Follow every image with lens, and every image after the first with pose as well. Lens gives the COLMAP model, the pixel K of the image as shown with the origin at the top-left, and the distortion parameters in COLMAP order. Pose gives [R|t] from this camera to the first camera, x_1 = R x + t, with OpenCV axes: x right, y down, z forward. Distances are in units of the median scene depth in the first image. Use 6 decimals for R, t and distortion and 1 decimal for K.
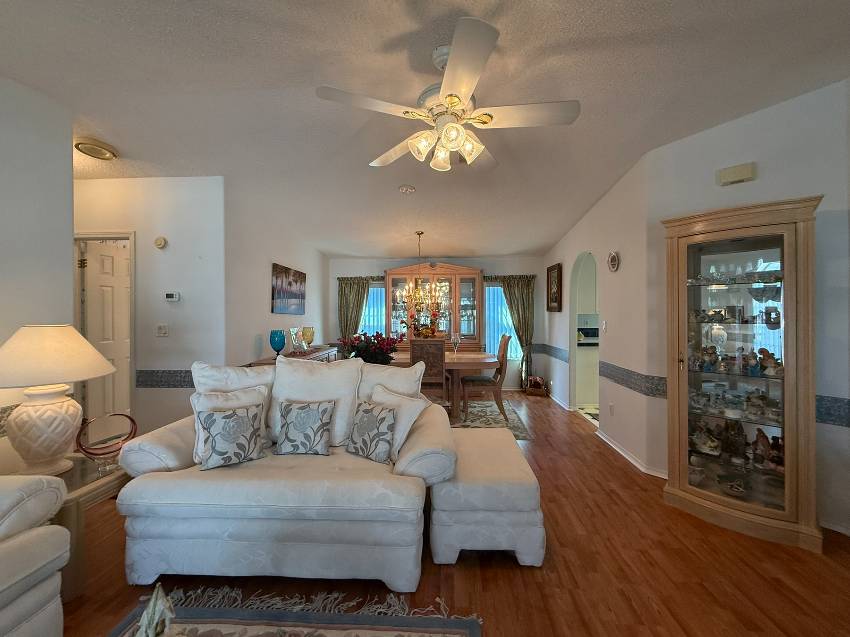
lens RADIAL K [[339.5, 0, 426.2], [0, 339.5, 315.8], [0, 0, 1]] dist [0.003368, -0.000572]
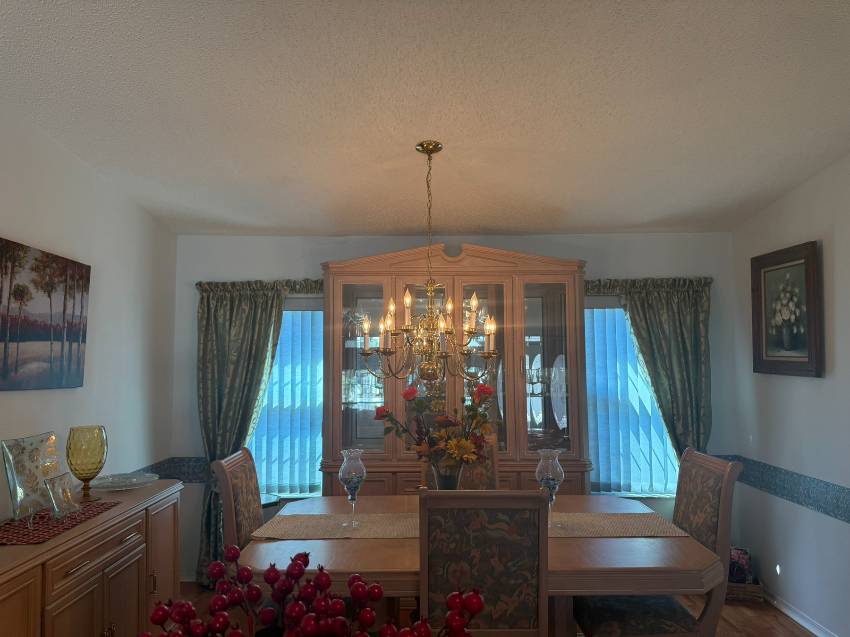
lens RADIAL K [[602.3, 0, 422.5], [0, 602.3, 321.9], [0, 0, 1]] dist [0.004145, -0.013167]
pose [[0.998881, 0.001366, 0.047283, -0.045250], [0.002027, 0.997429, -0.071631, -0.021643], [-0.047259, 0.071646, 0.996310, 0.339689]]
